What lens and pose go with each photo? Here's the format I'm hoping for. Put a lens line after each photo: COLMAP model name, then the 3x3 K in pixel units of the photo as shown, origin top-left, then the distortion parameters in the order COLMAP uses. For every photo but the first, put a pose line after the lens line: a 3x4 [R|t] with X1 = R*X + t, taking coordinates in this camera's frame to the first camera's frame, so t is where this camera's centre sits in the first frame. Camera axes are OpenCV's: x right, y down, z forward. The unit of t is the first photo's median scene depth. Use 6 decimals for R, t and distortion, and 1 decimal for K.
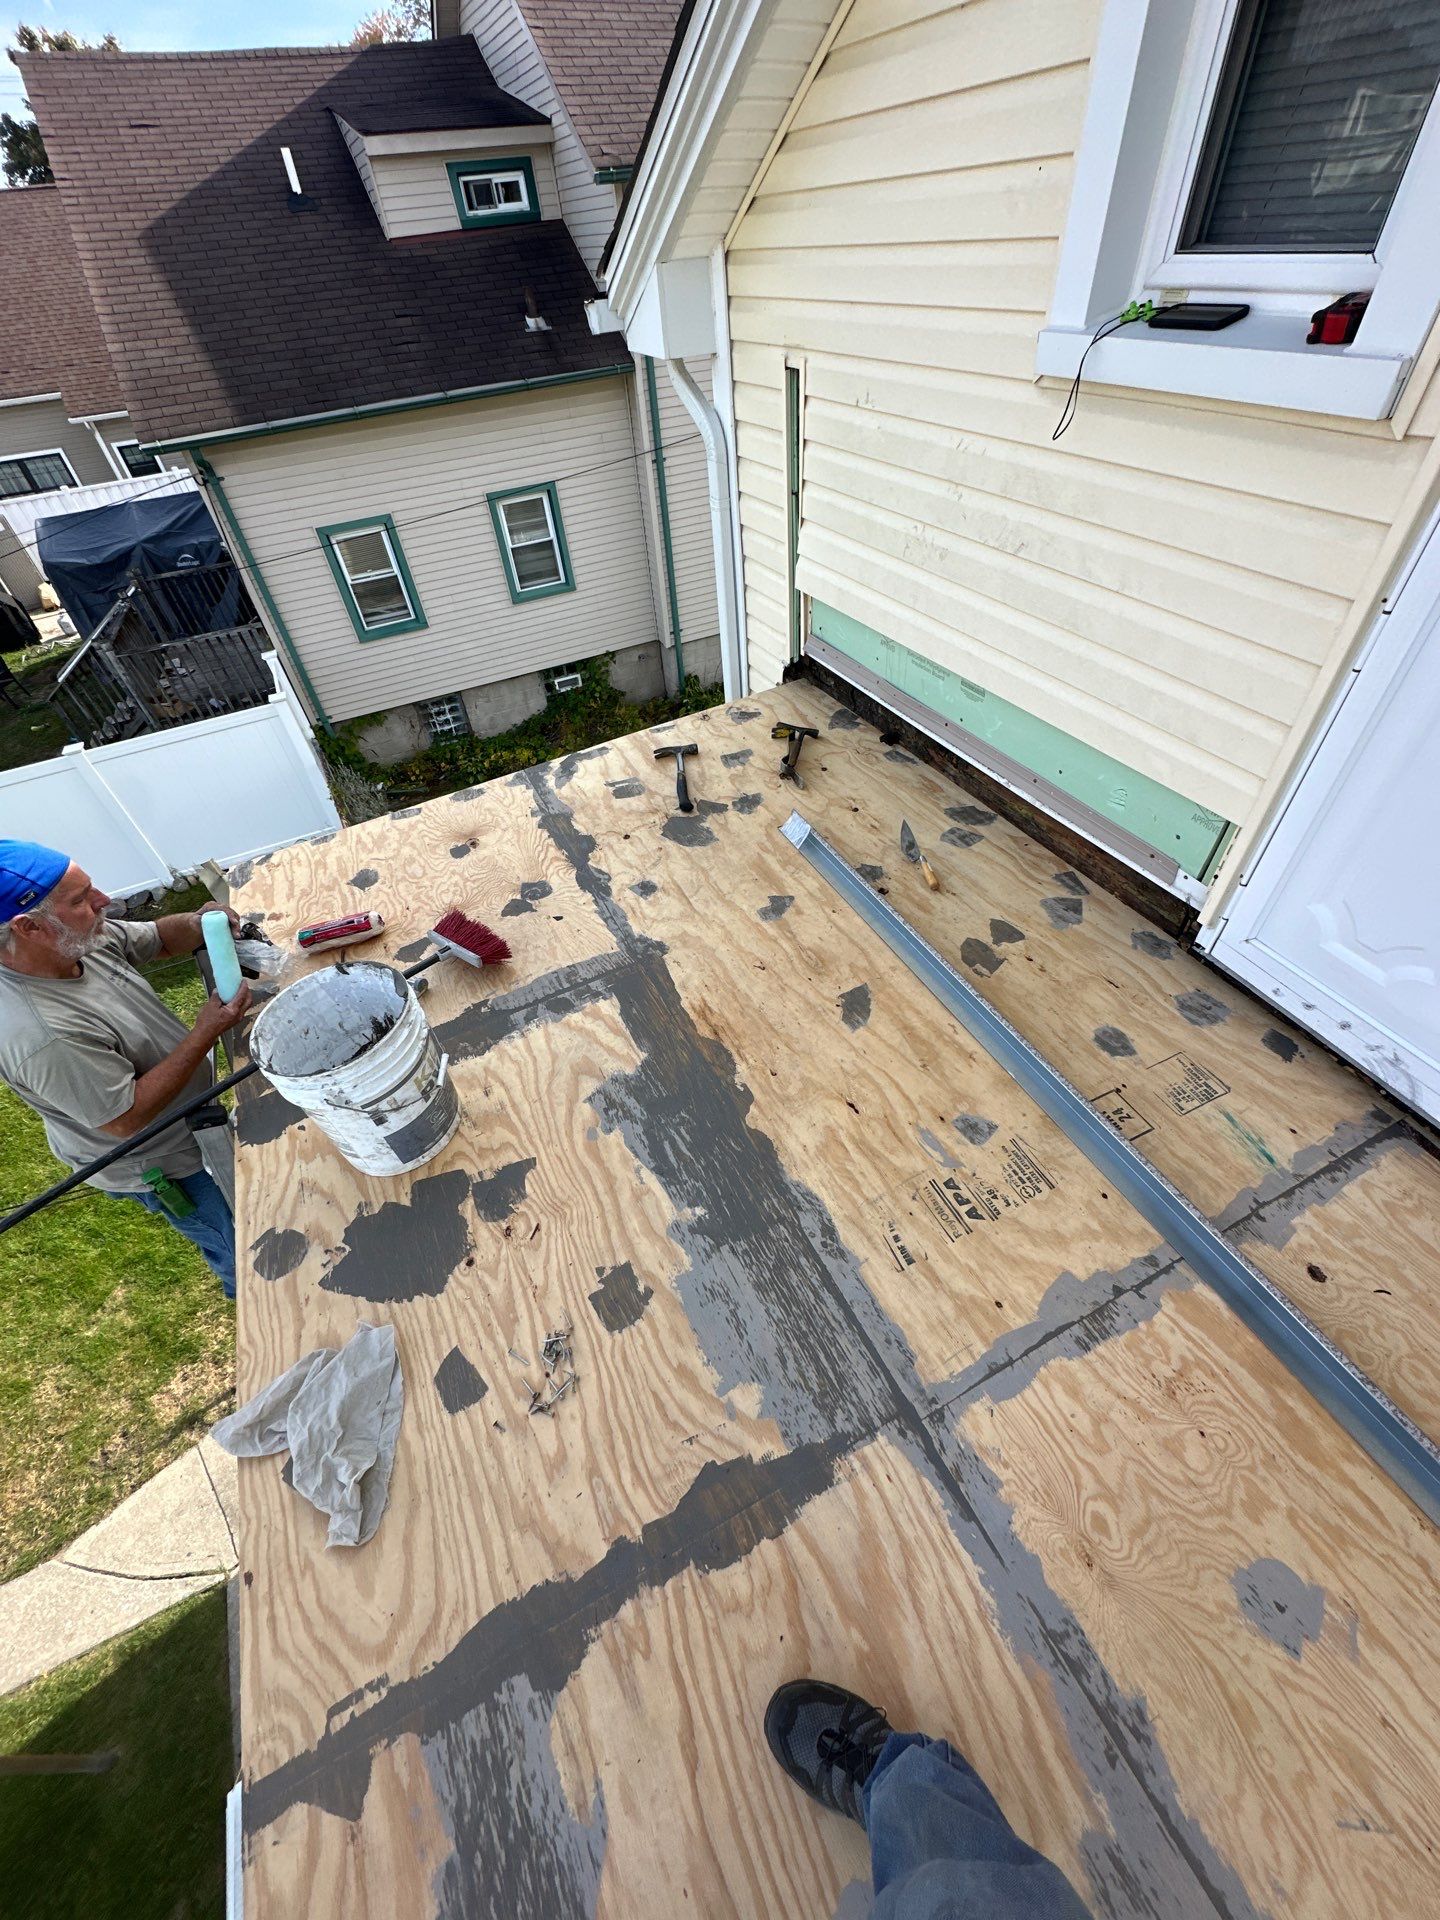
lens RADIAL K [[760.8, 0, 719.3], [0, 760.8, 964.1], [0, 0, 1]] dist [0.001715, 0.000197]
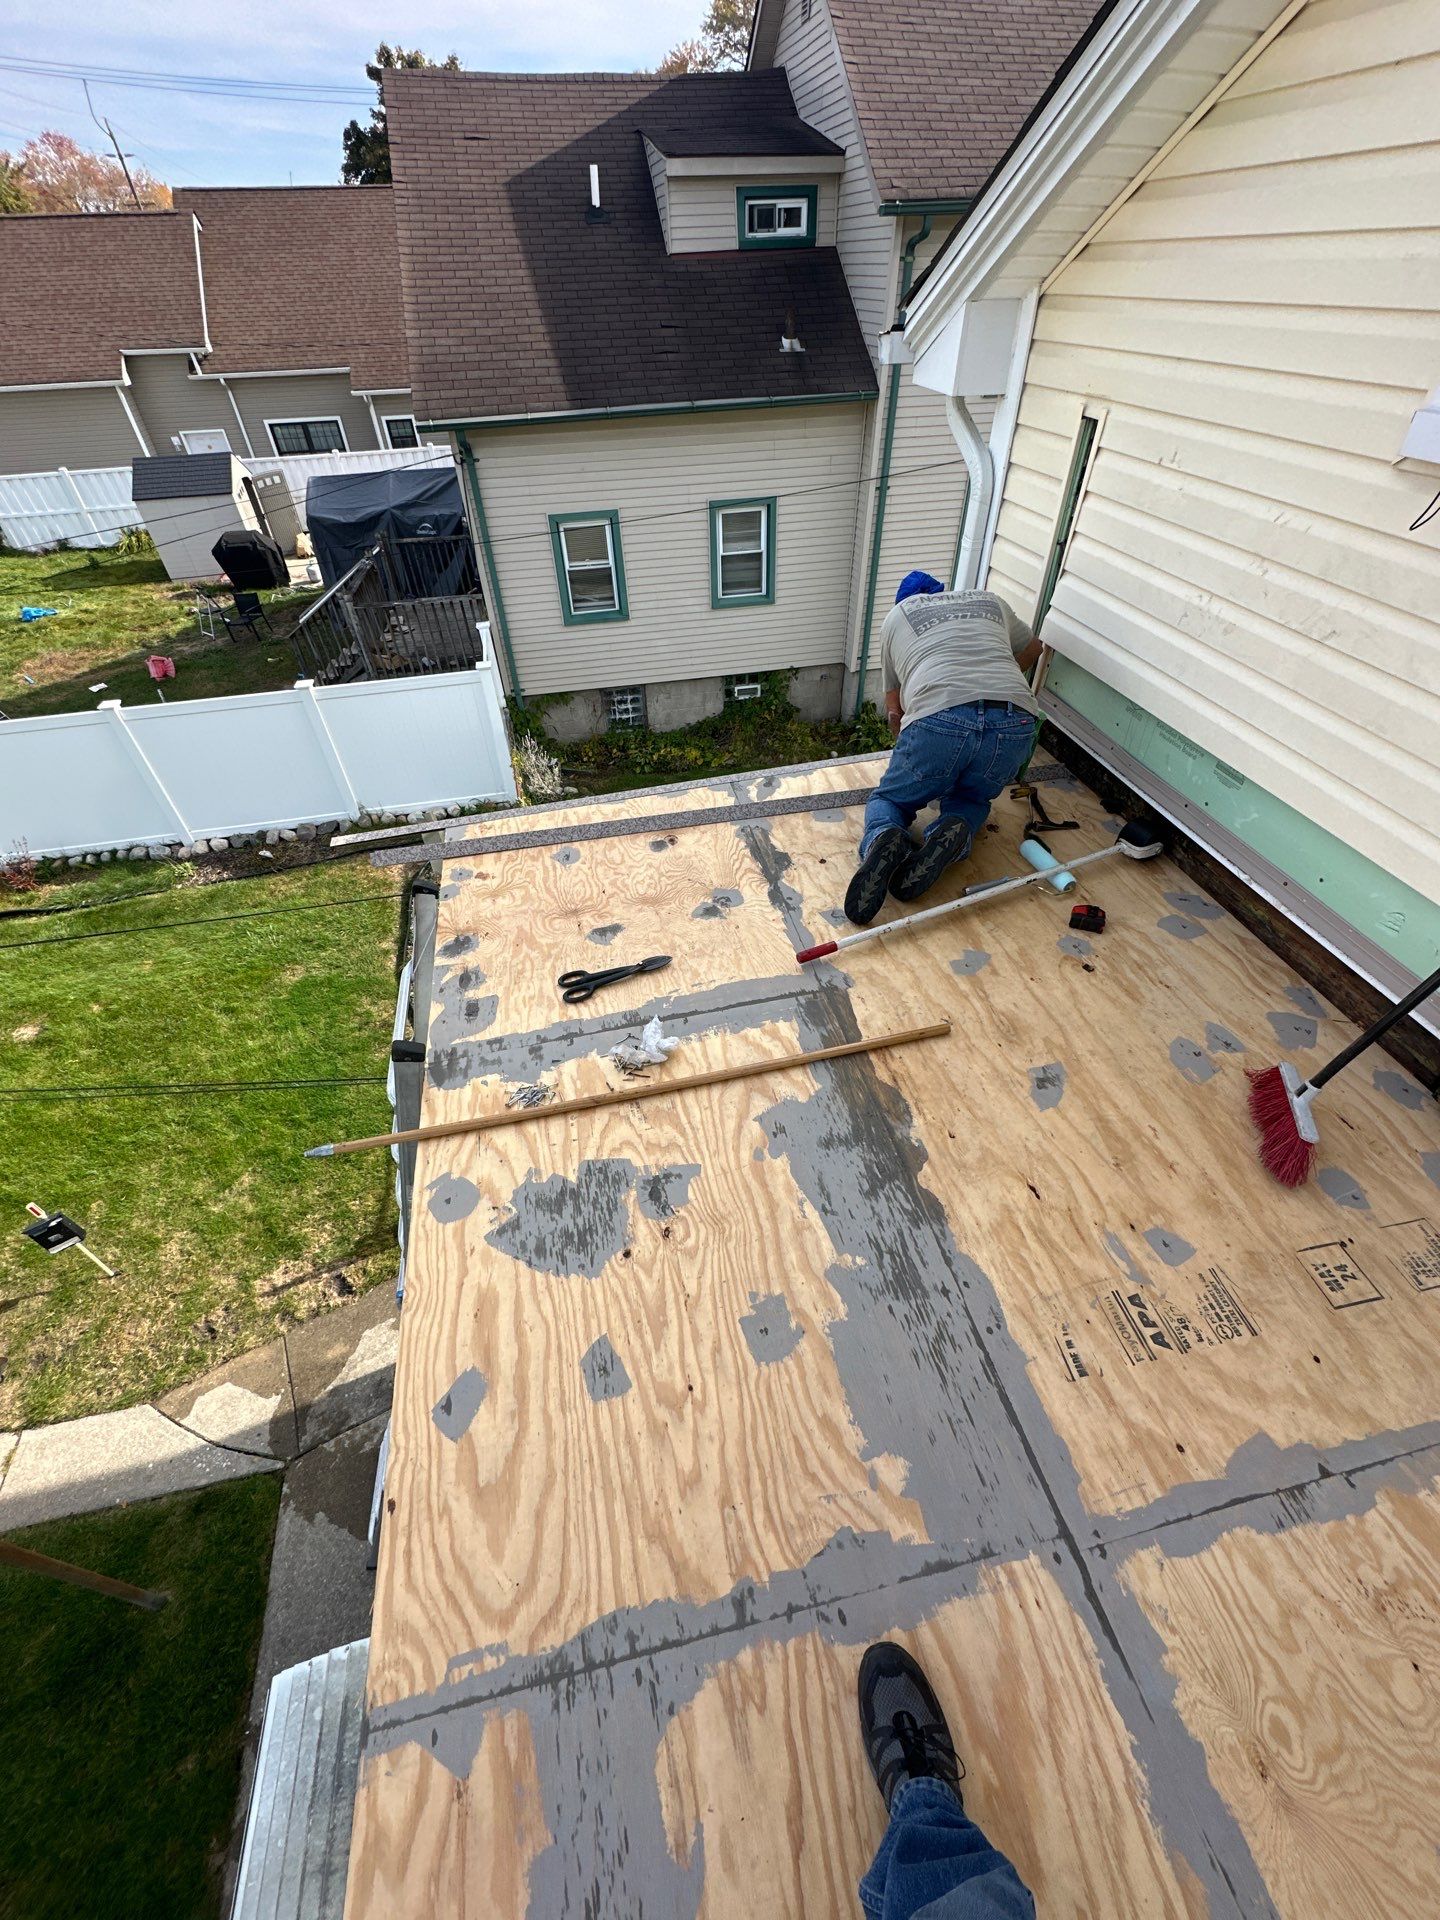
lens RADIAL K [[760.8, 0, 719.3], [0, 760.8, 964.1], [0, 0, 1]] dist [0.001715, 0.000197]
pose [[0.970344, 0.198542, -0.137891, -0.107319], [-0.201082, 0.979564, -0.004598, -0.004507], [0.134160, 0.032189, 0.990437, 0.000451]]
